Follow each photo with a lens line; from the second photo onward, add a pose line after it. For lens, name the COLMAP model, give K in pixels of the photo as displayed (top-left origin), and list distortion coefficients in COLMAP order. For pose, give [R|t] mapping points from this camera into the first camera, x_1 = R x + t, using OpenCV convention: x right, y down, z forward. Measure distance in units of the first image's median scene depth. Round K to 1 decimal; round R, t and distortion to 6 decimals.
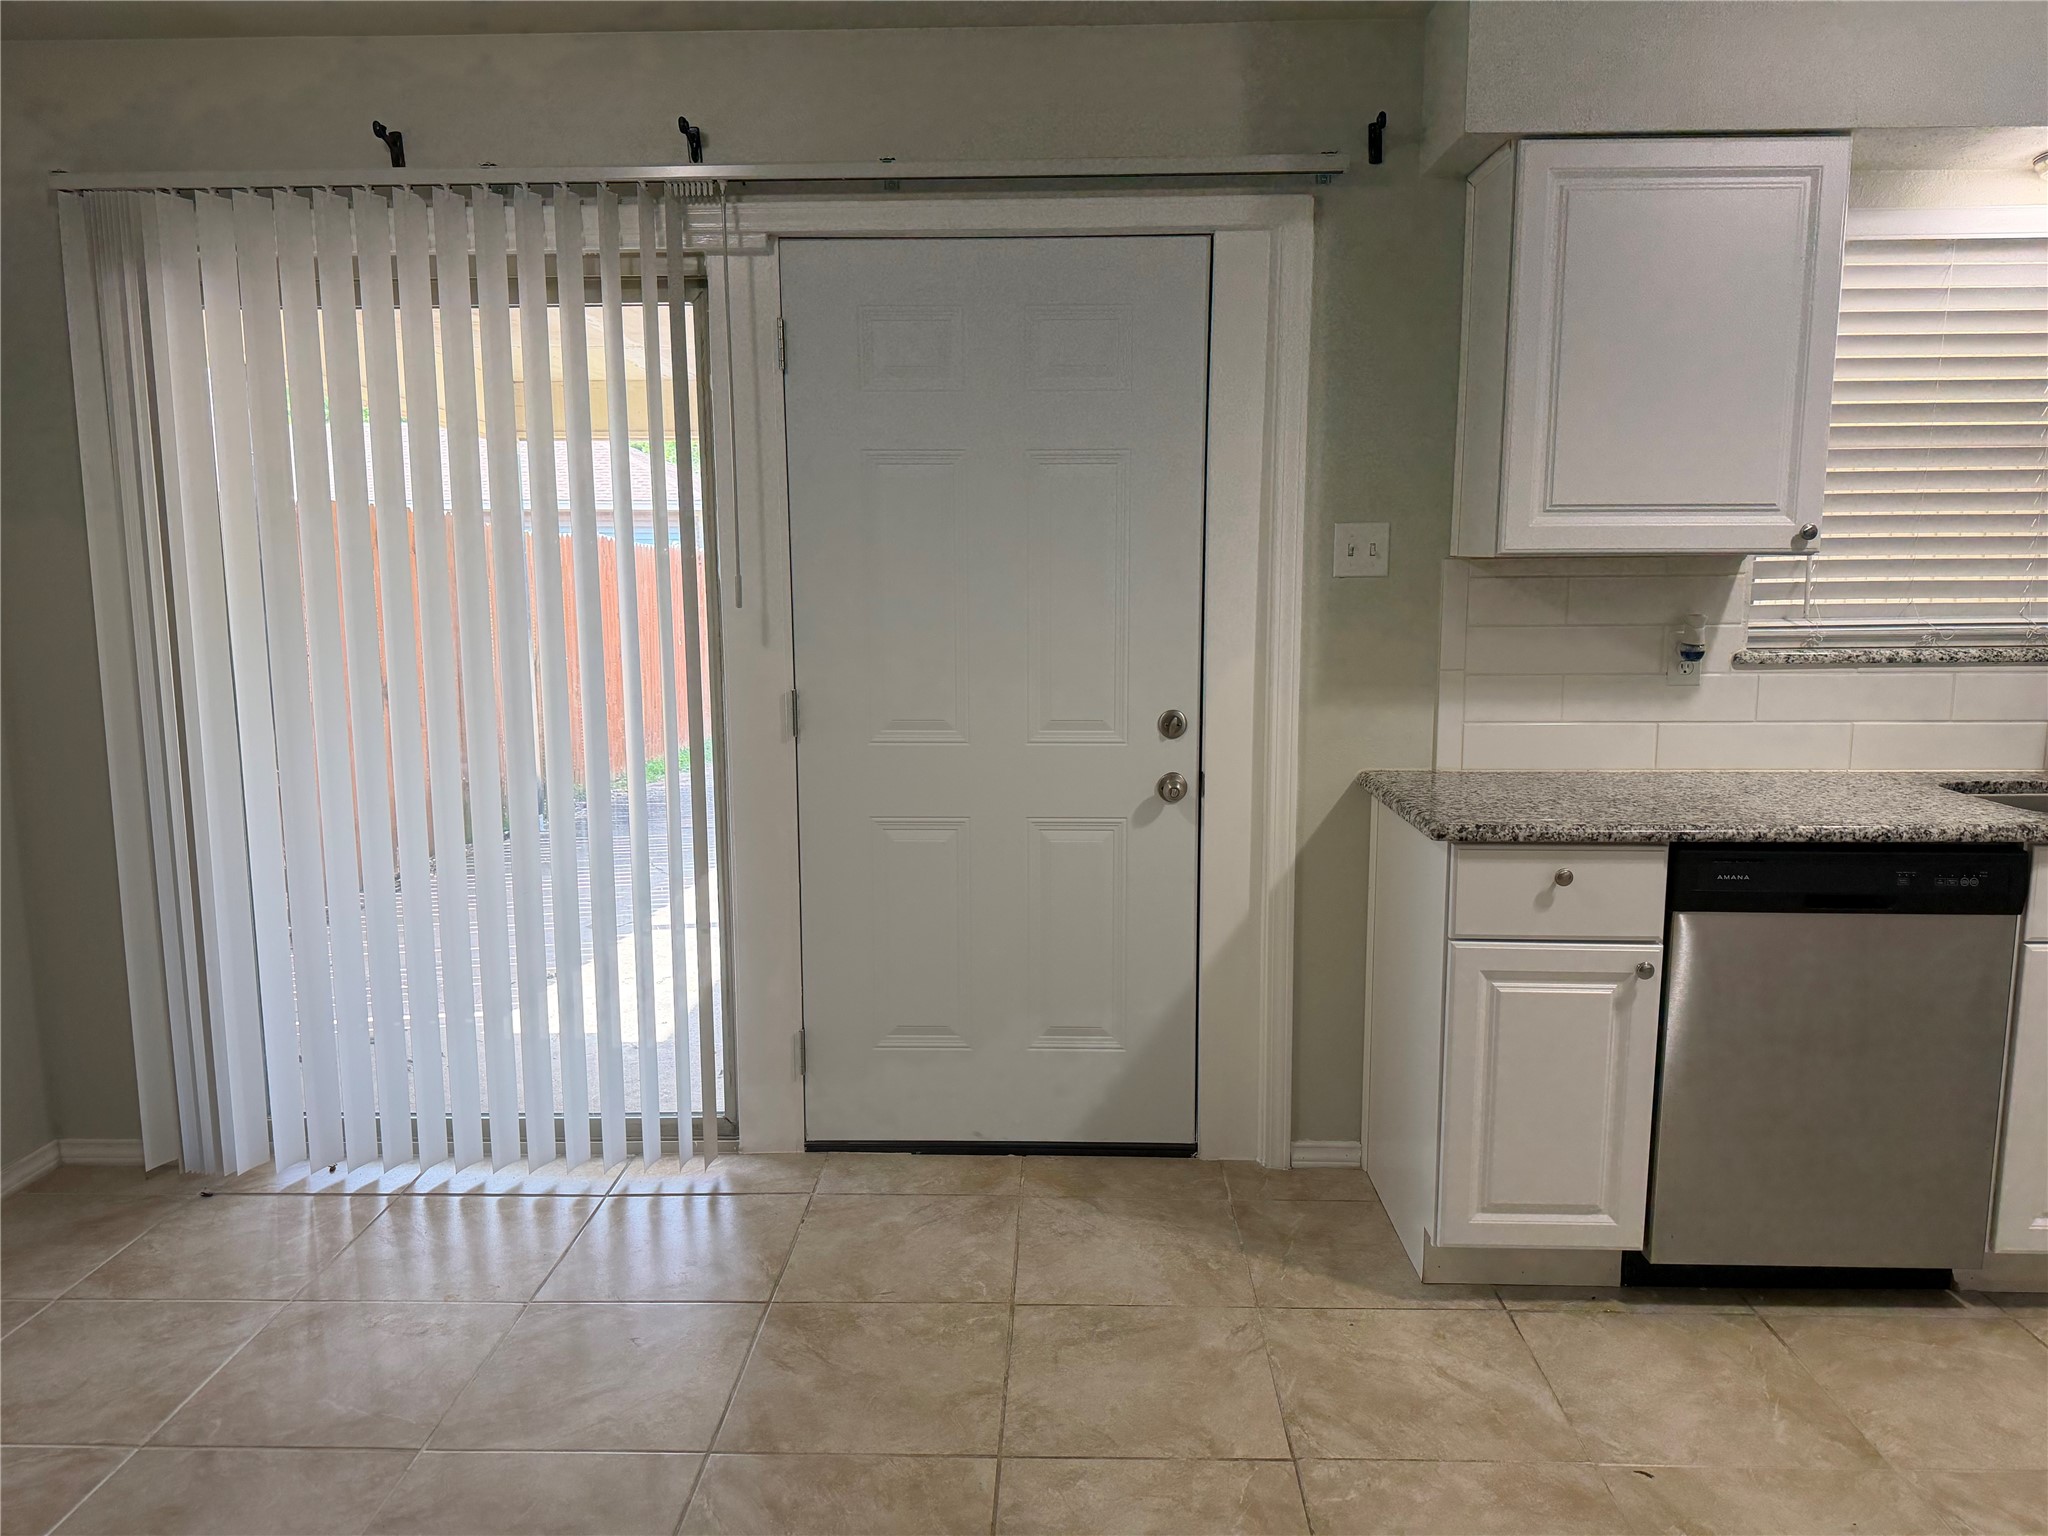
lens RADIAL K [[1446.0, 0, 1025.5], [0, 1446.0, 765.5], [0, 0, 1]] dist [-0.002078, -0.001050]
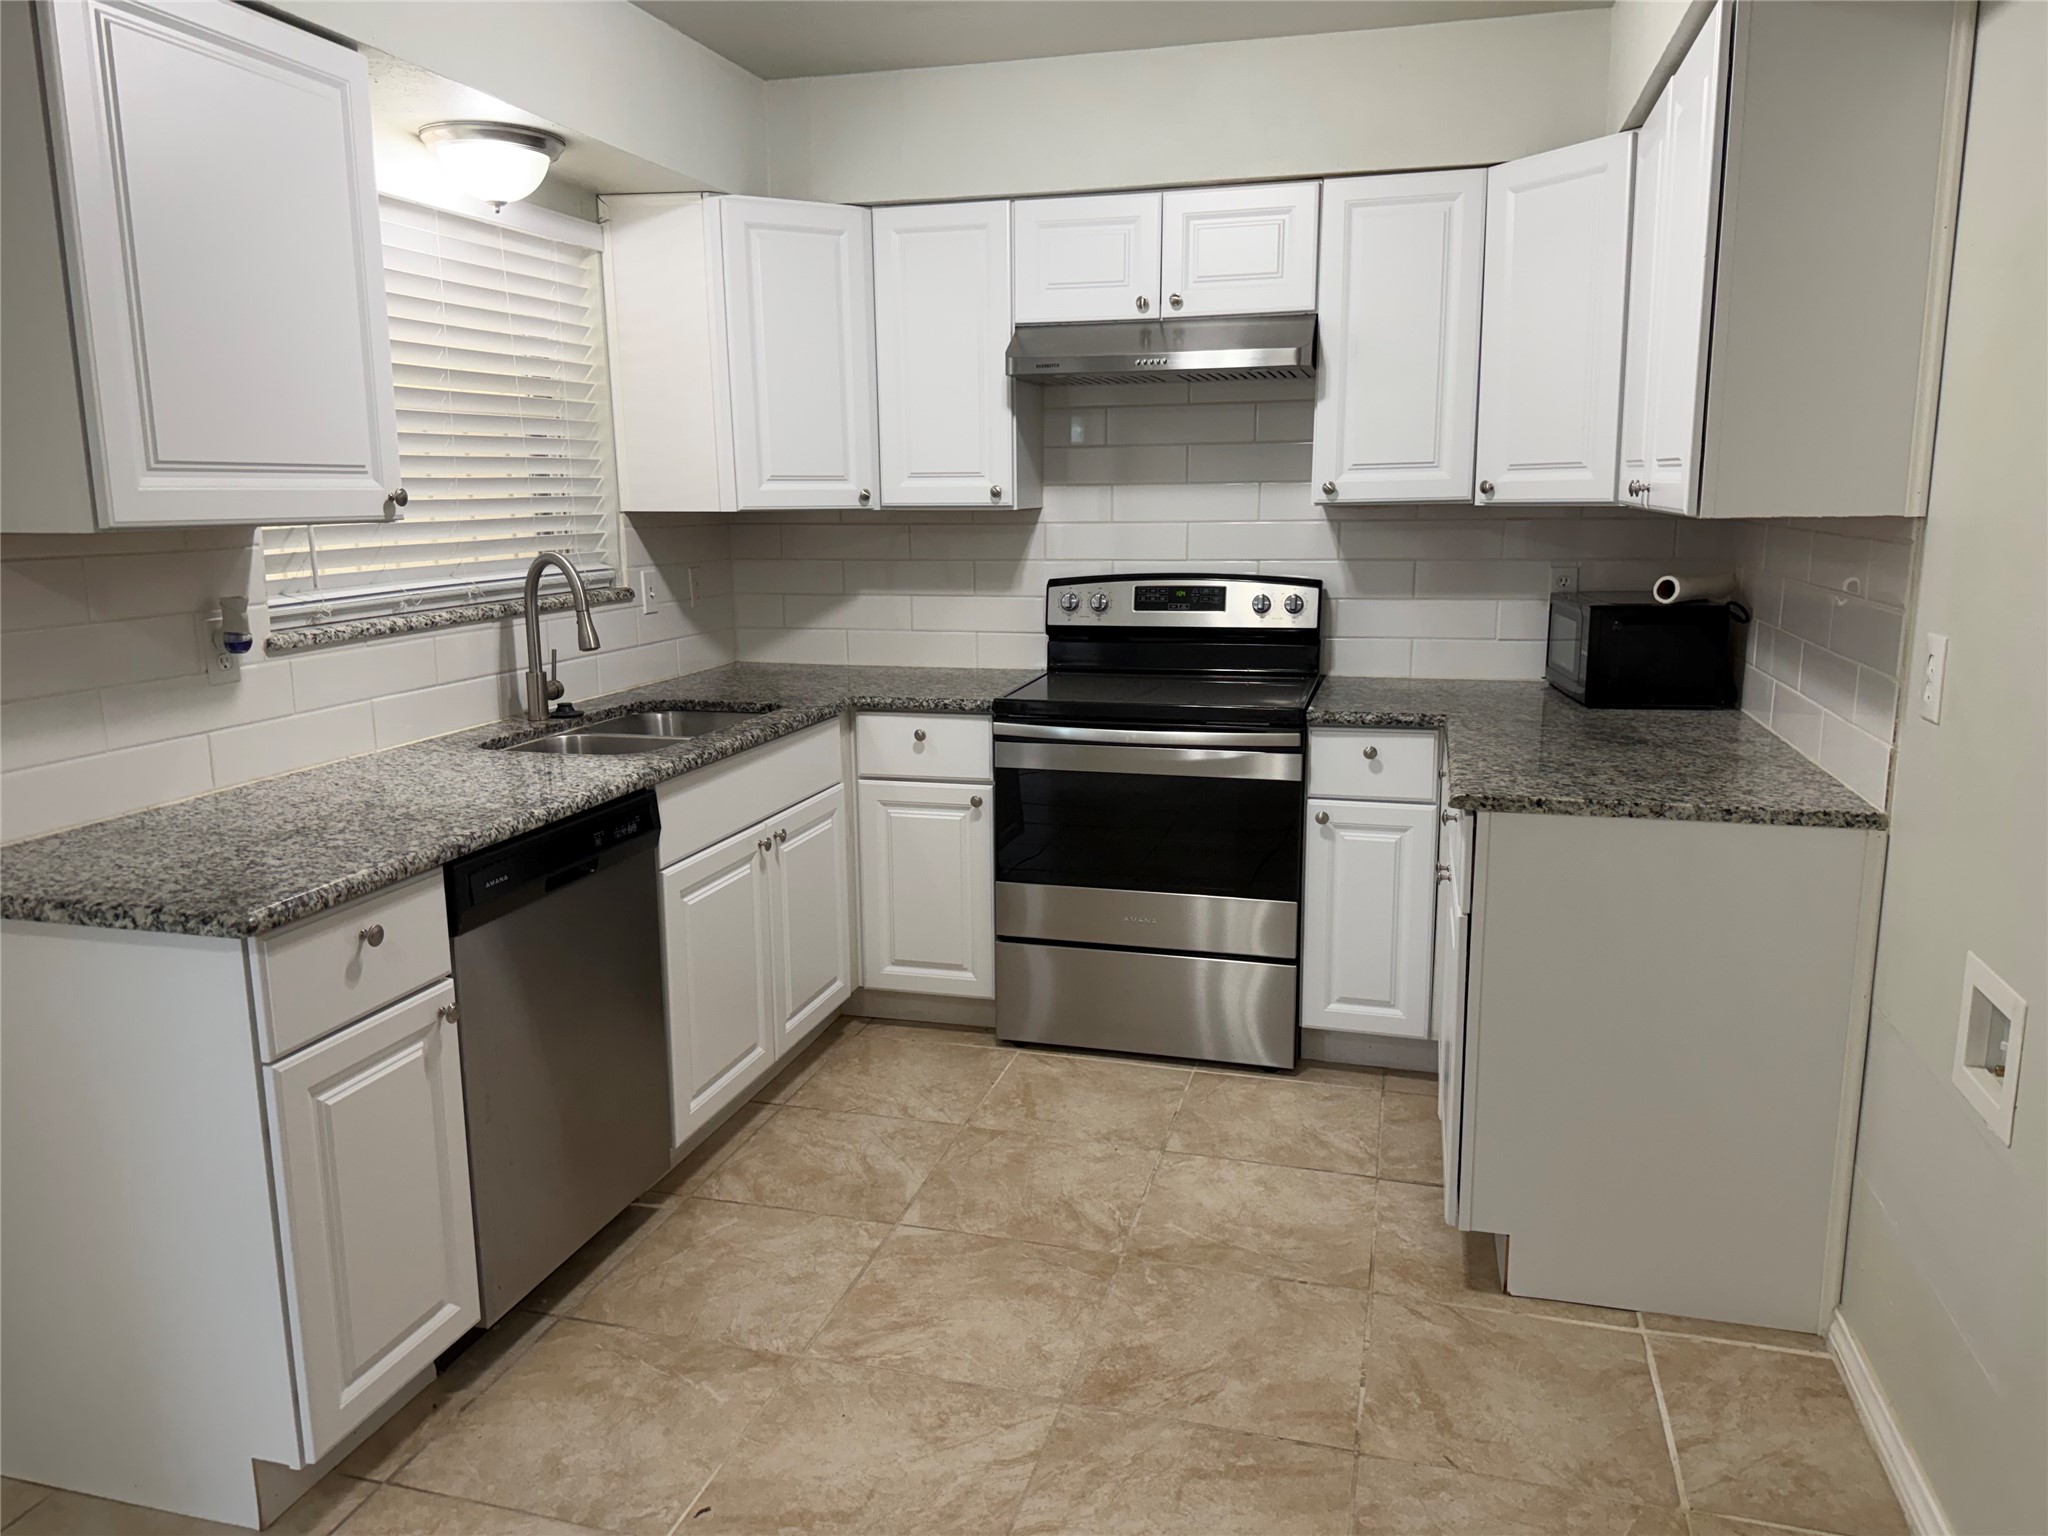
lens RADIAL K [[1446.0, 0, 1025.7], [0, 1446.0, 770.7], [0, 0, 1]] dist [-0.002078, -0.001050]
pose [[0.239891, -0.182863, 0.953422, -0.278199], [0.147590, 0.977553, 0.150356, -0.076427], [-0.959515, 0.104646, 0.261495, 0.427441]]
